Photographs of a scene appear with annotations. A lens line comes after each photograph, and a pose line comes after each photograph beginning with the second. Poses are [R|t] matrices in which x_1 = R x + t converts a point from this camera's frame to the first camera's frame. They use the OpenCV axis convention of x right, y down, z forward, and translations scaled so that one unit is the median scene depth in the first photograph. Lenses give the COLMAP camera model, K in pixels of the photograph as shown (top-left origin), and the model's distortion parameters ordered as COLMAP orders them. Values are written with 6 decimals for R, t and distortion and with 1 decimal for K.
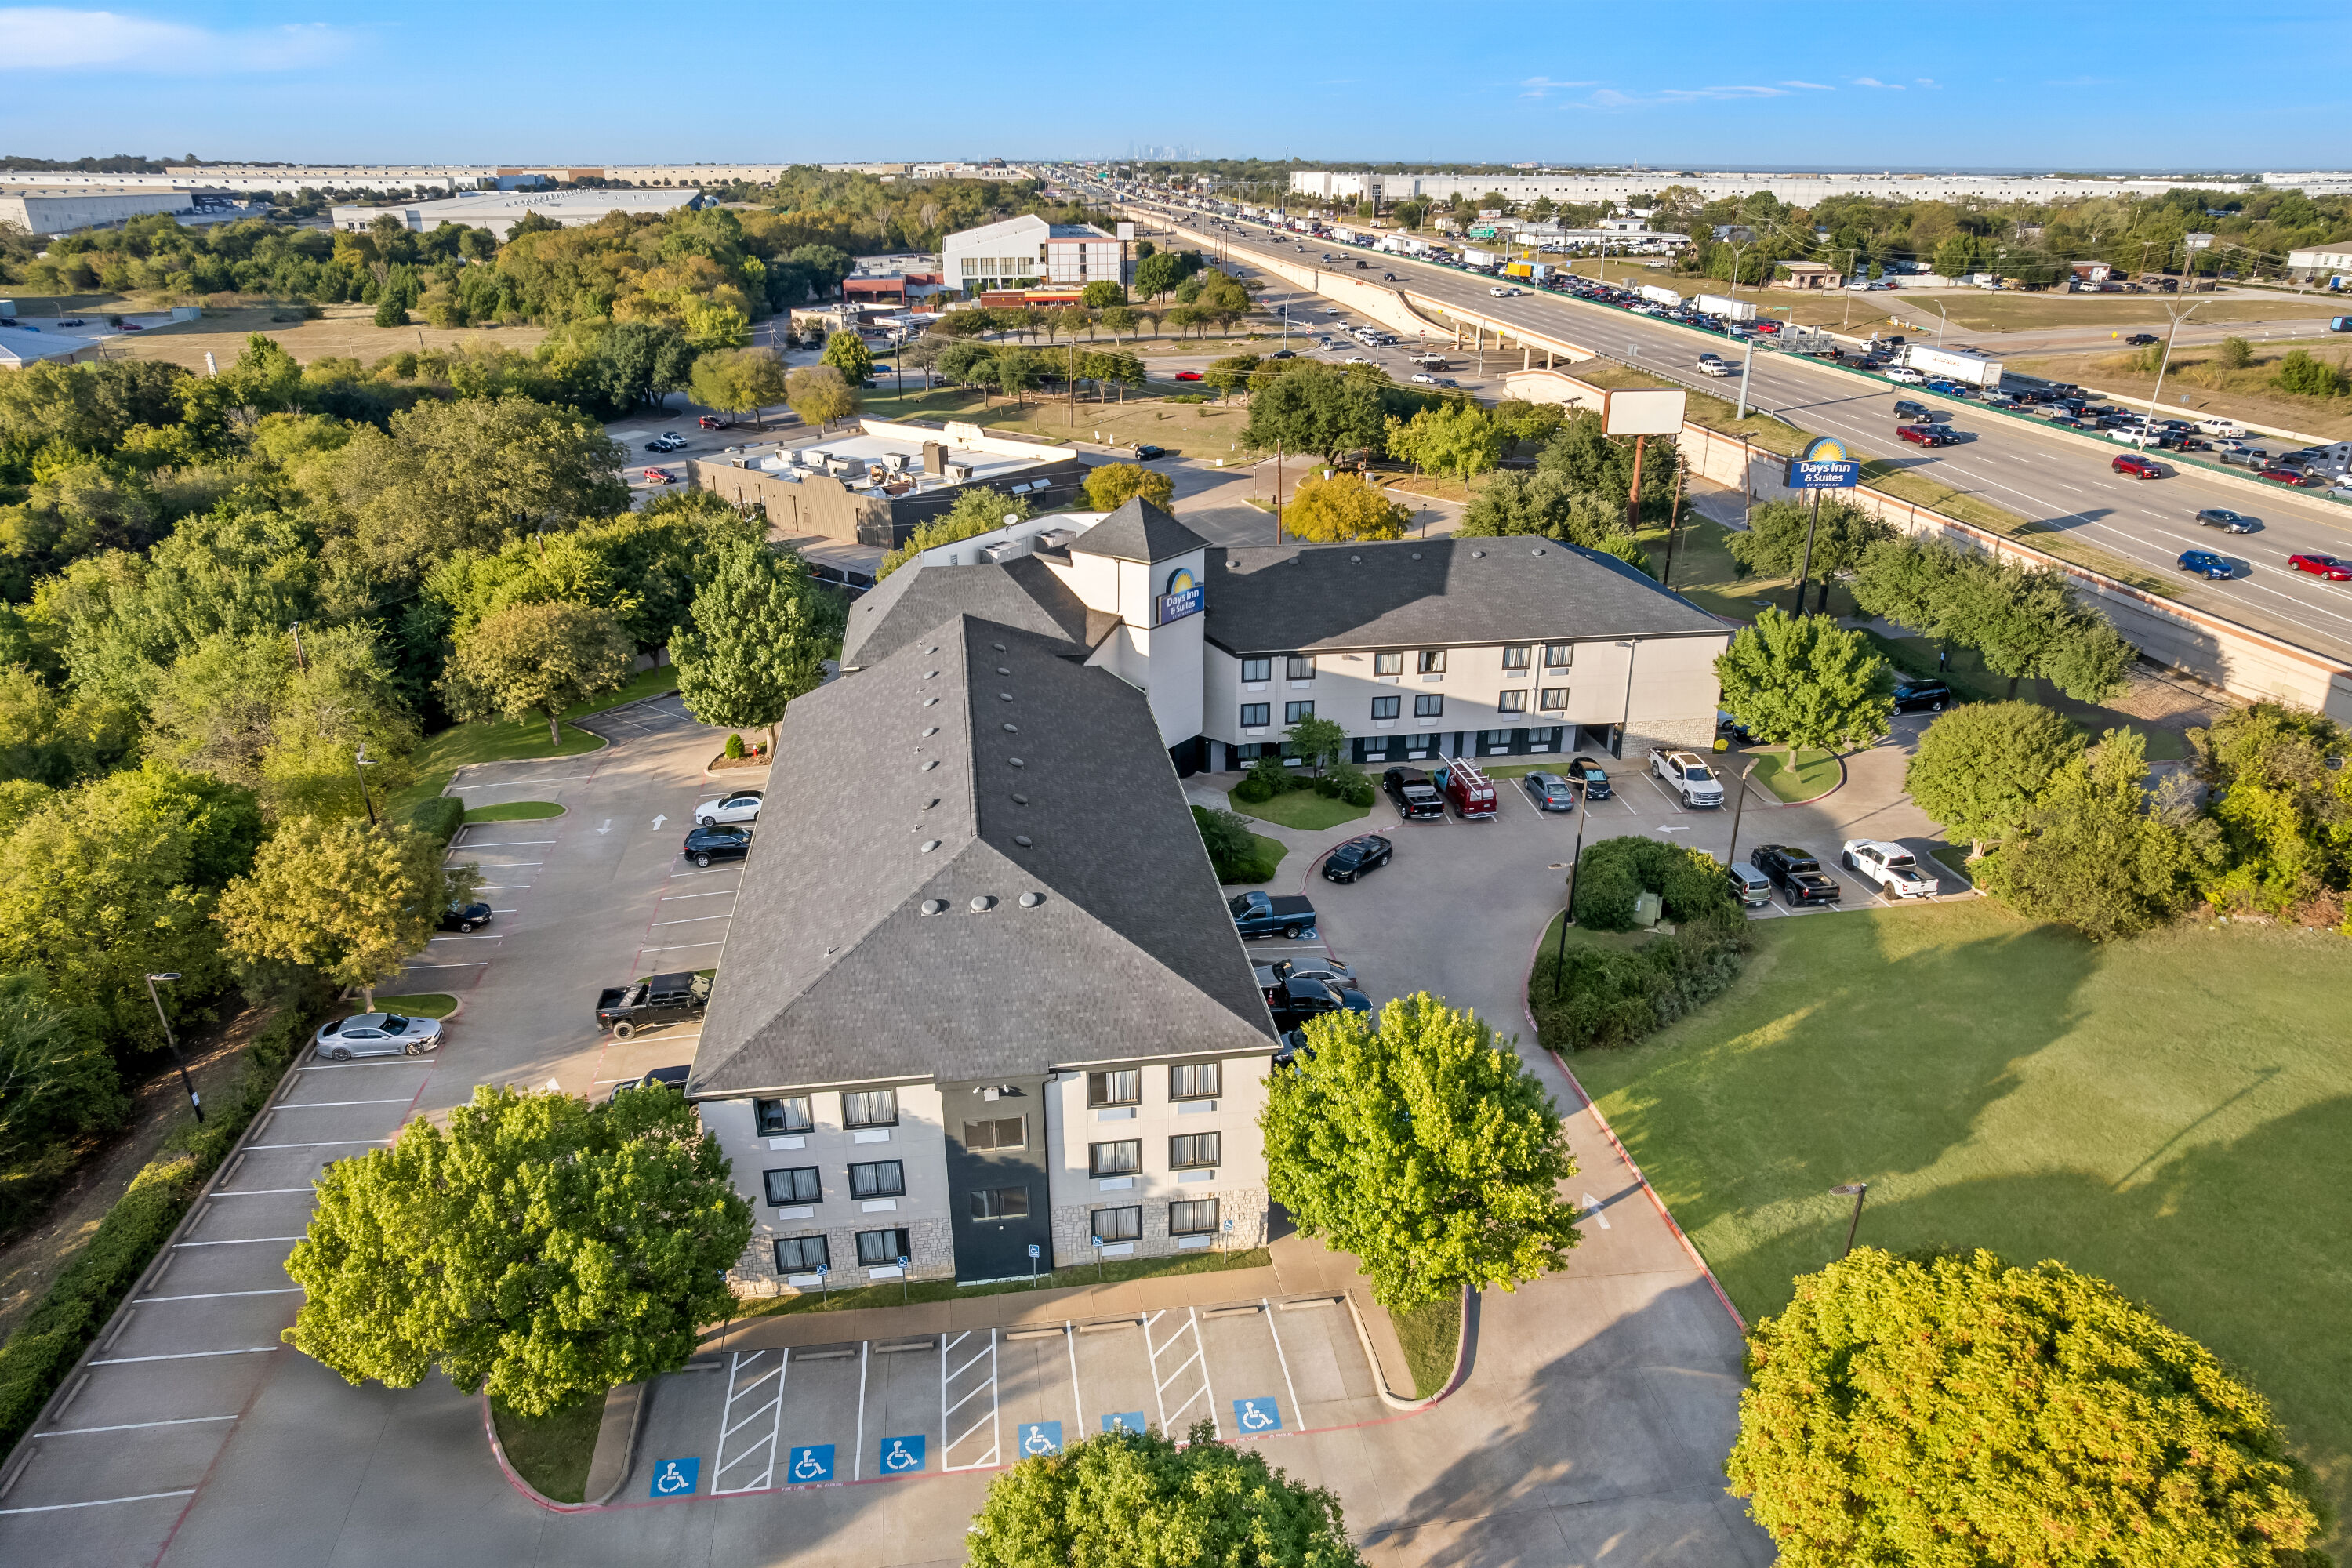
lens RADIAL K [[1507.9, 0, 1178.4], [0, 1507.9, 778.3], [0, 0, 1]] dist [-0.080131, 0.072465]
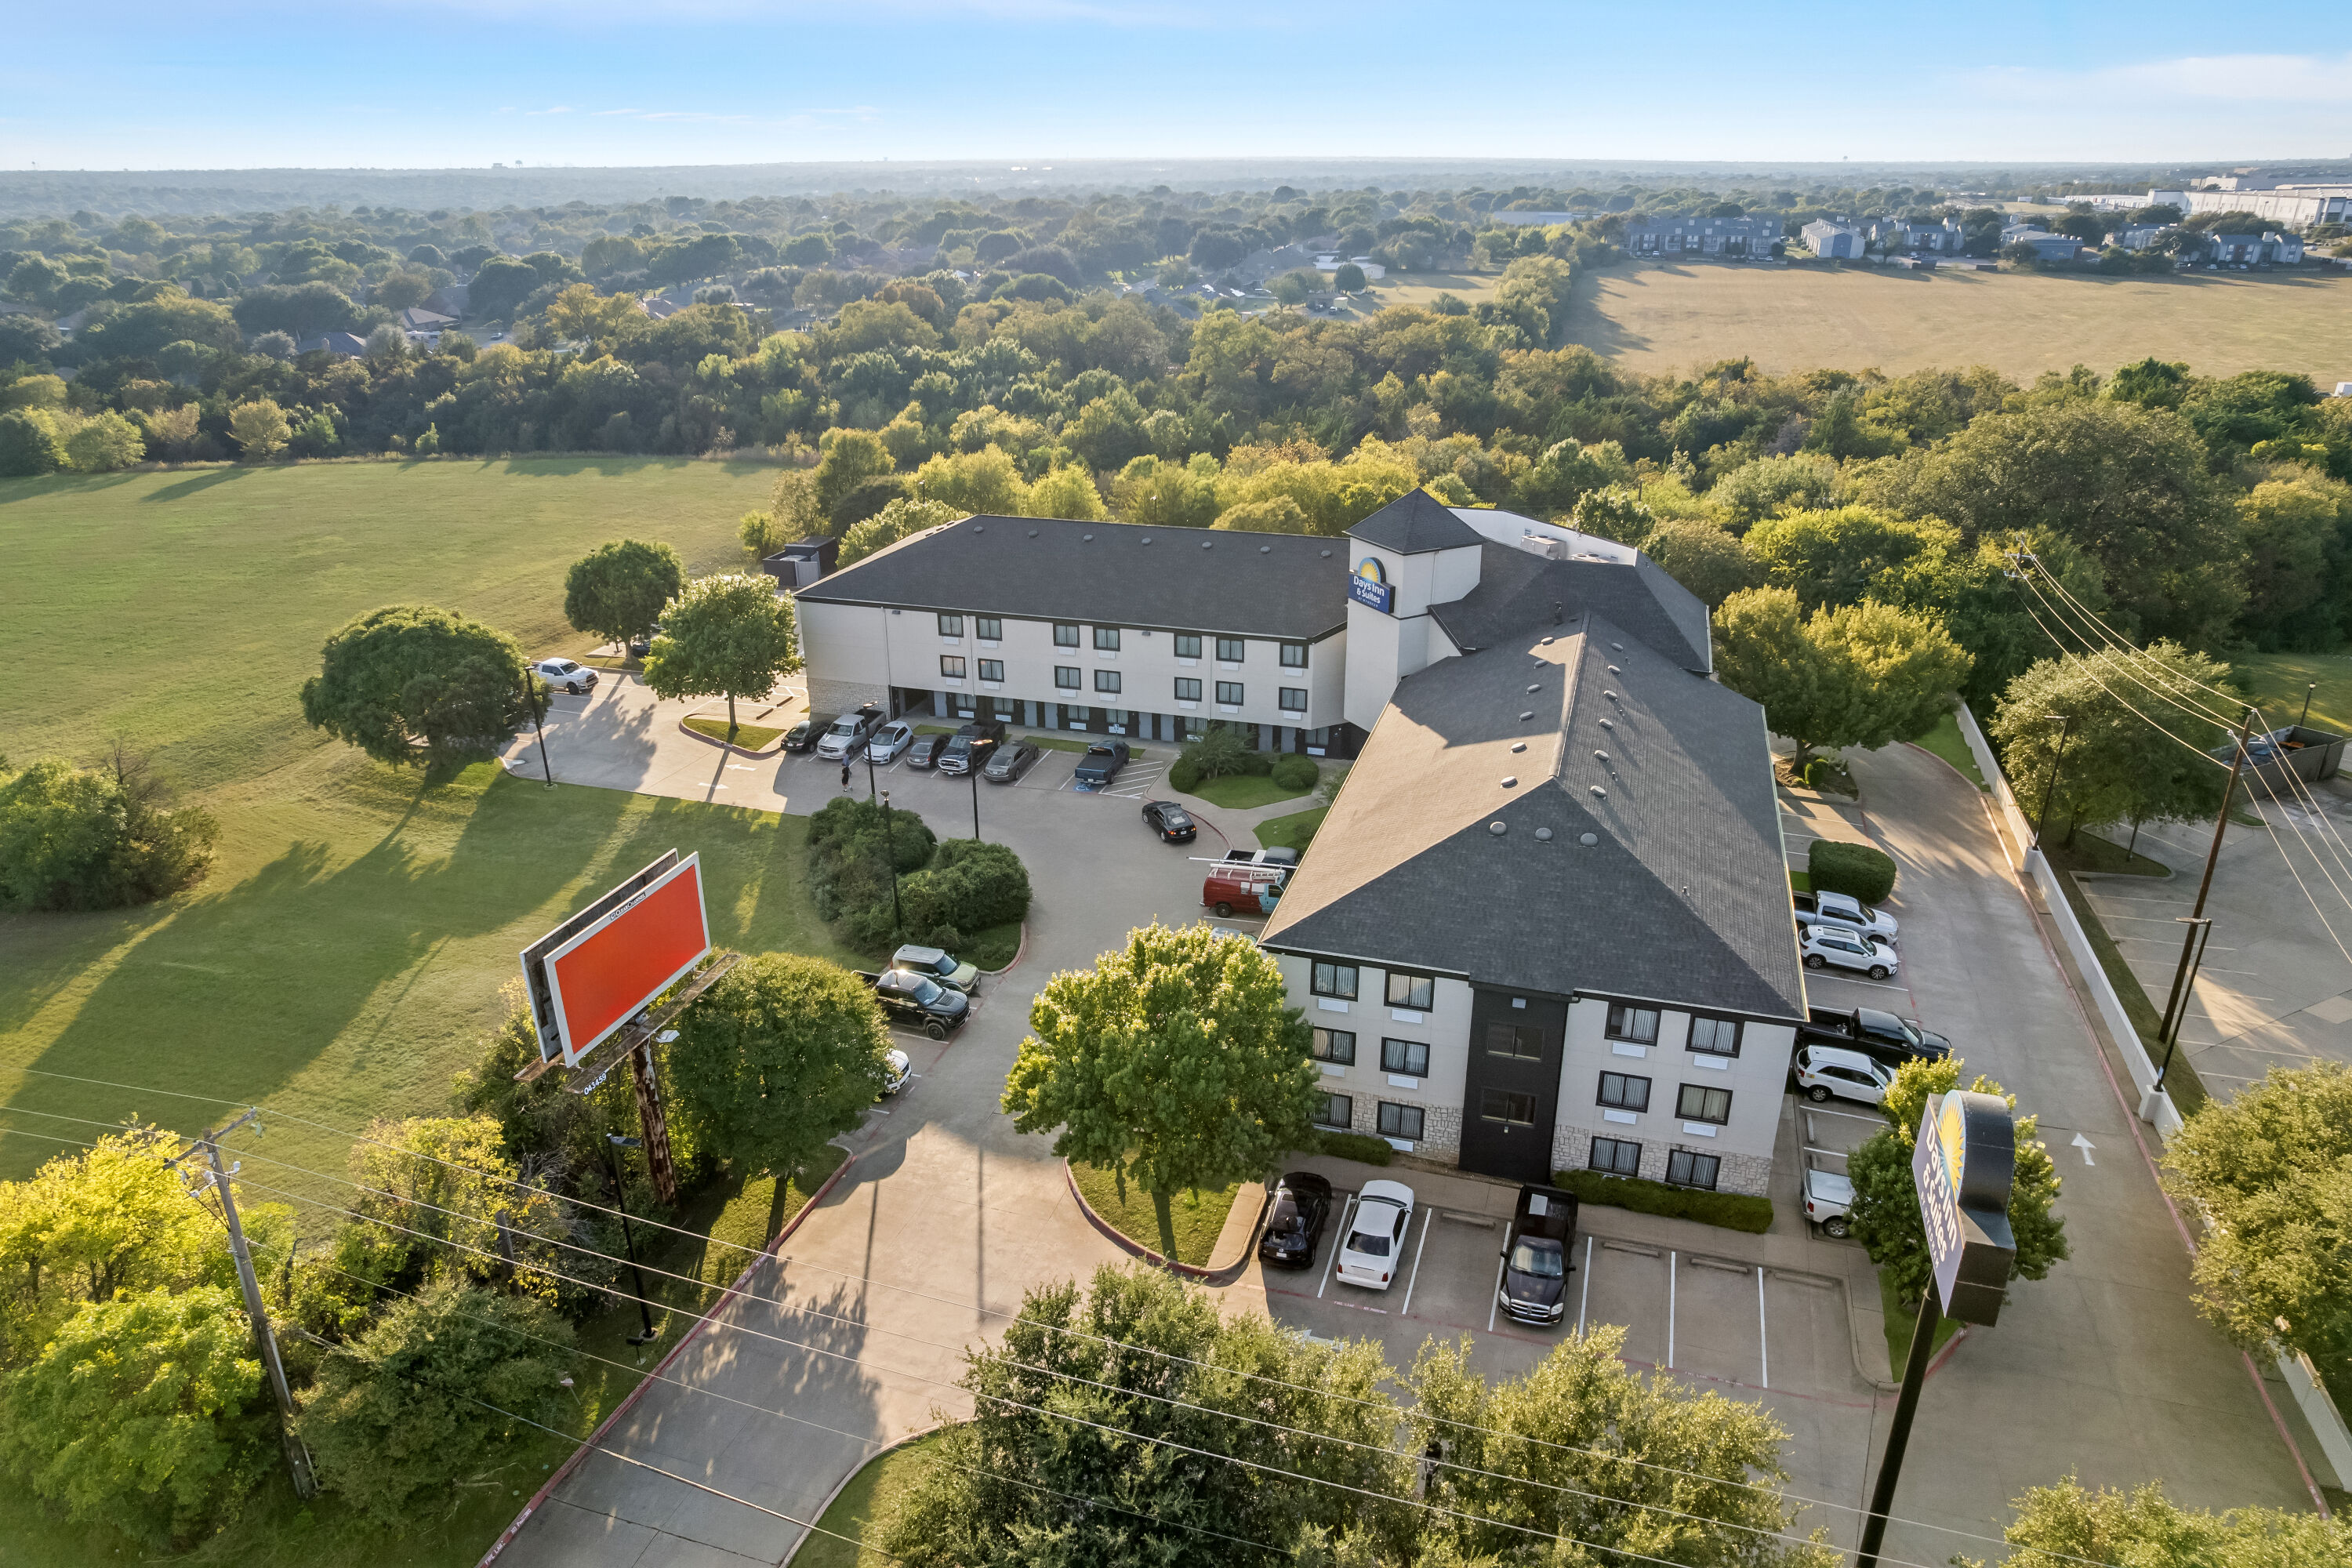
lens RADIAL K [[1507.9, 0, 1183.2], [0, 1507.9, 785.7], [0, 0, 1]] dist [-0.080131, 0.072465]
pose [[-0.428322, 0.351841, -0.832315, 0.874514], [-0.344706, 0.787813, 0.510420, -0.450319], [0.835295, 0.505528, -0.216156, 1.088727]]
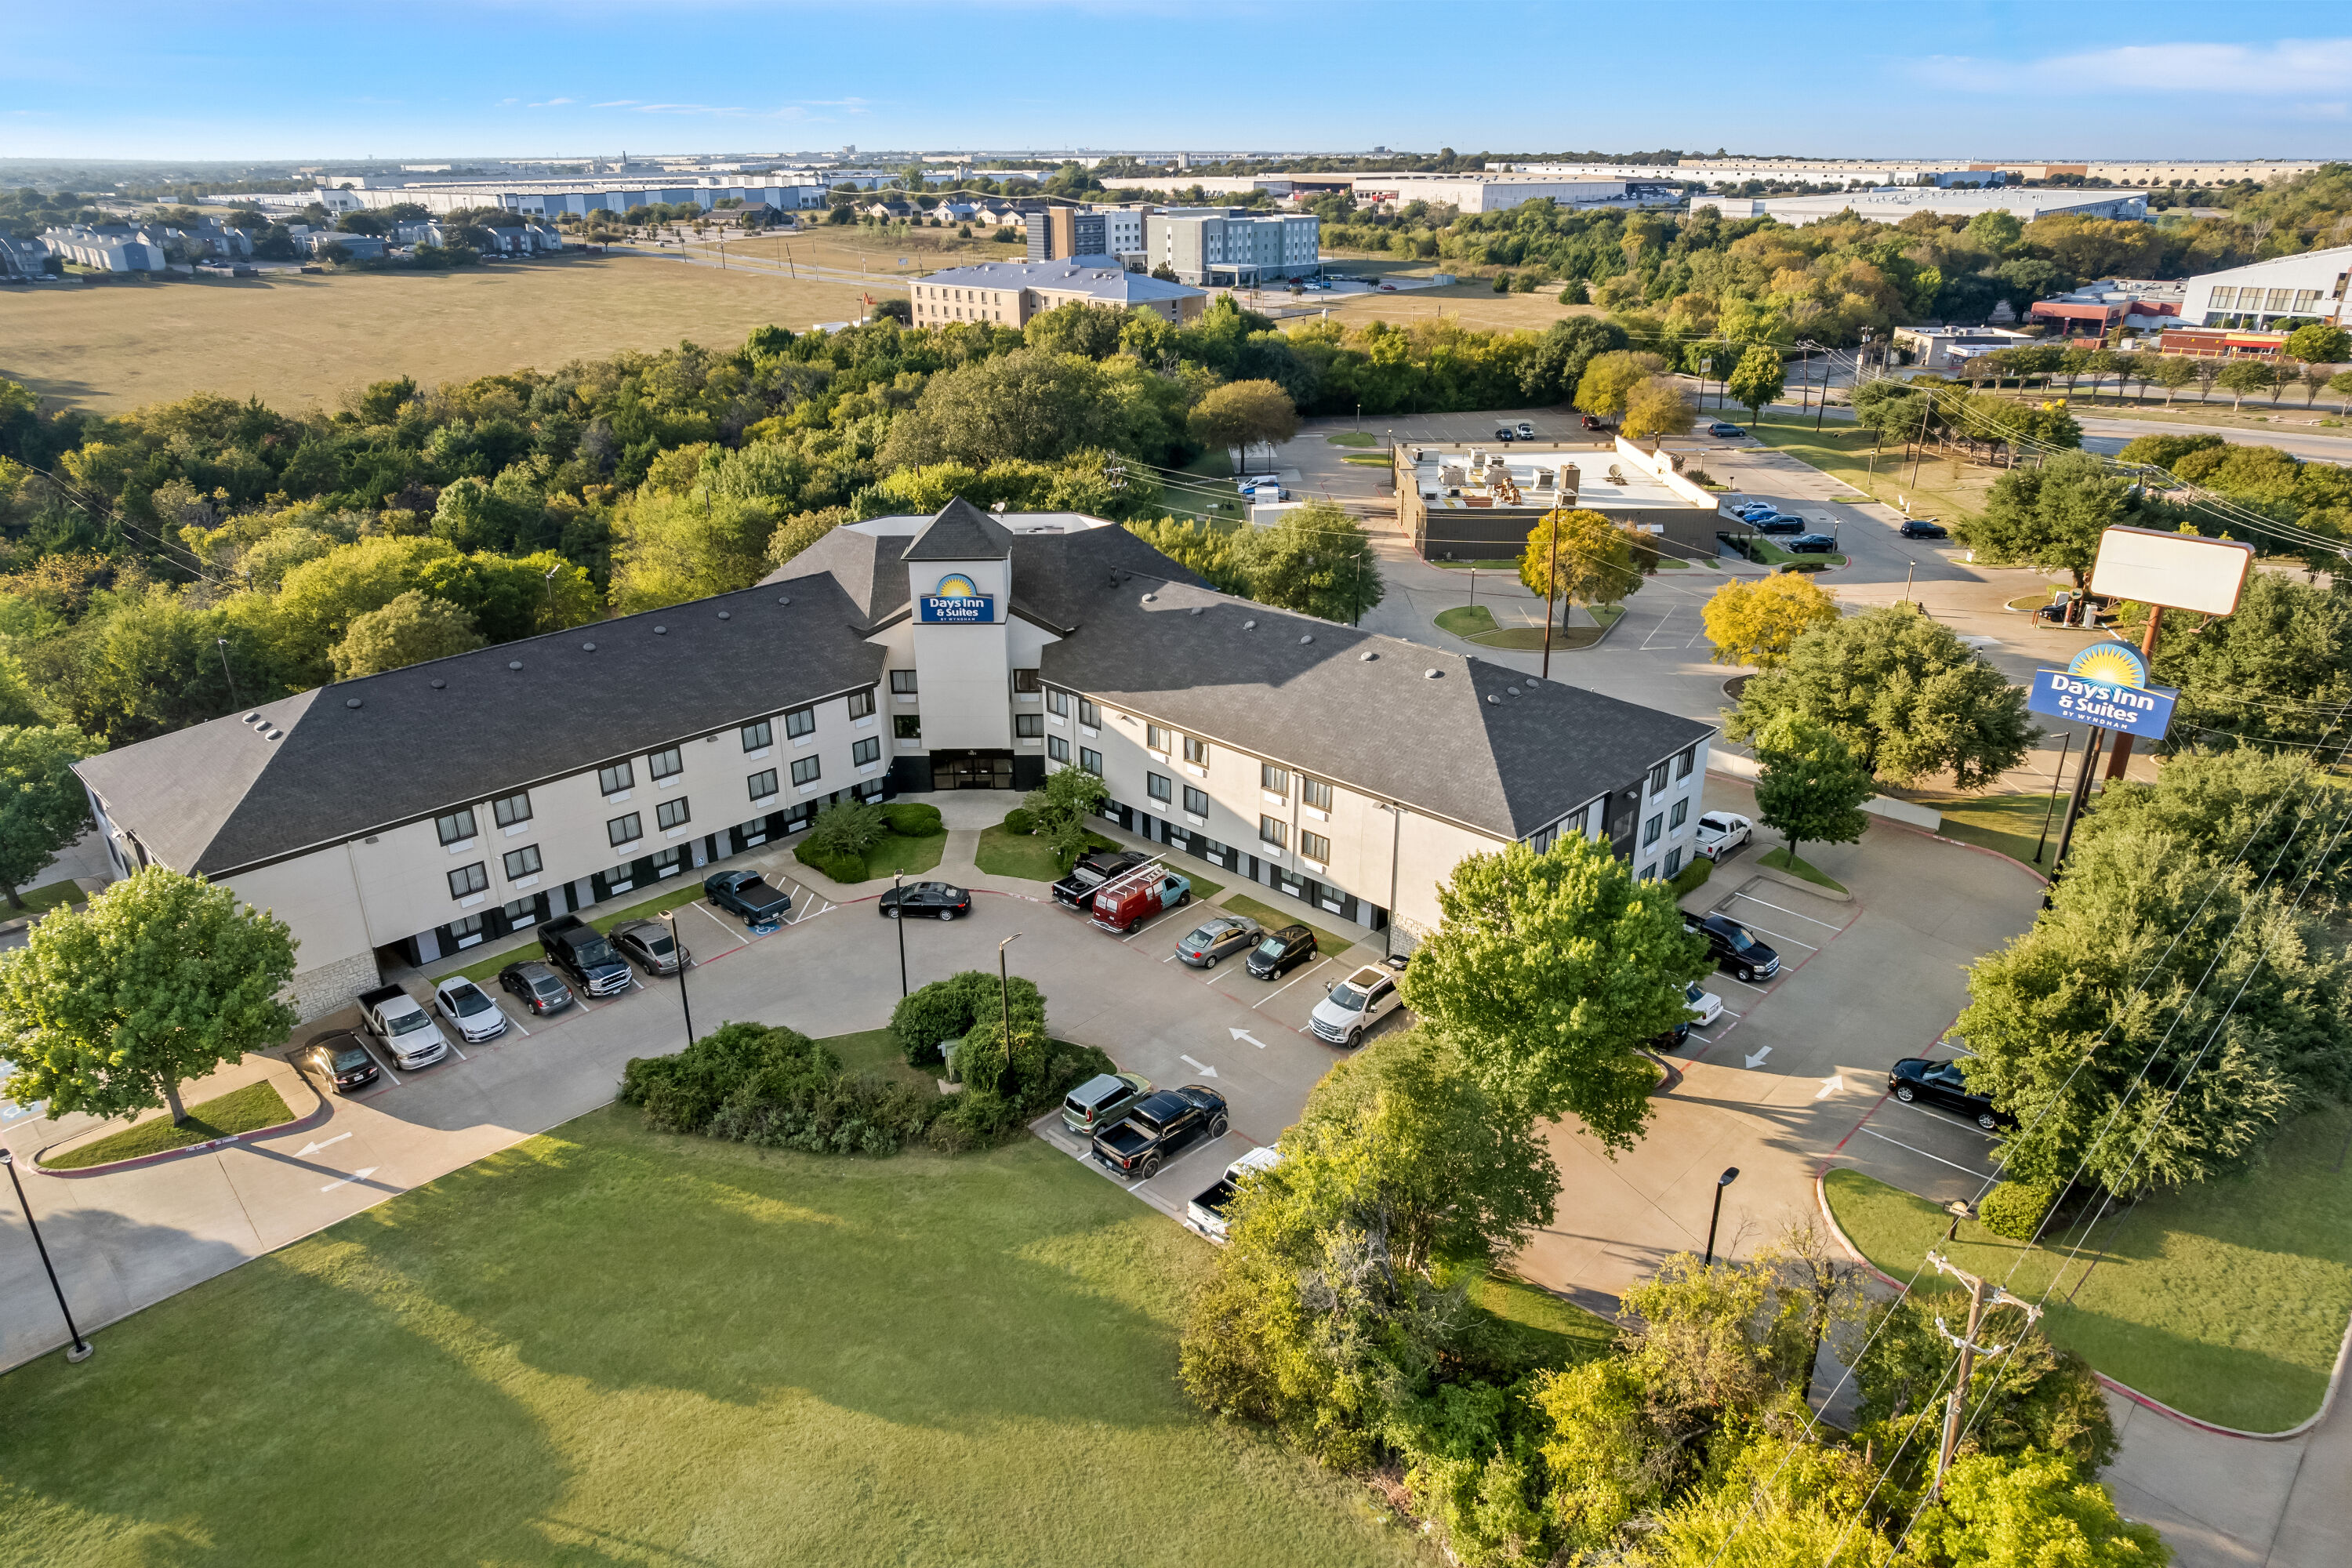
lens RADIAL K [[1507.9, 0, 1181.8], [0, 1507.9, 780.0], [0, 0, 1]] dist [-0.080131, 0.072465]
pose [[0.610784, 0.306551, -0.730047, 0.789937], [-0.303454, 0.942240, 0.141771, -0.180241], [0.731340, 0.134944, 0.668530, 0.421758]]
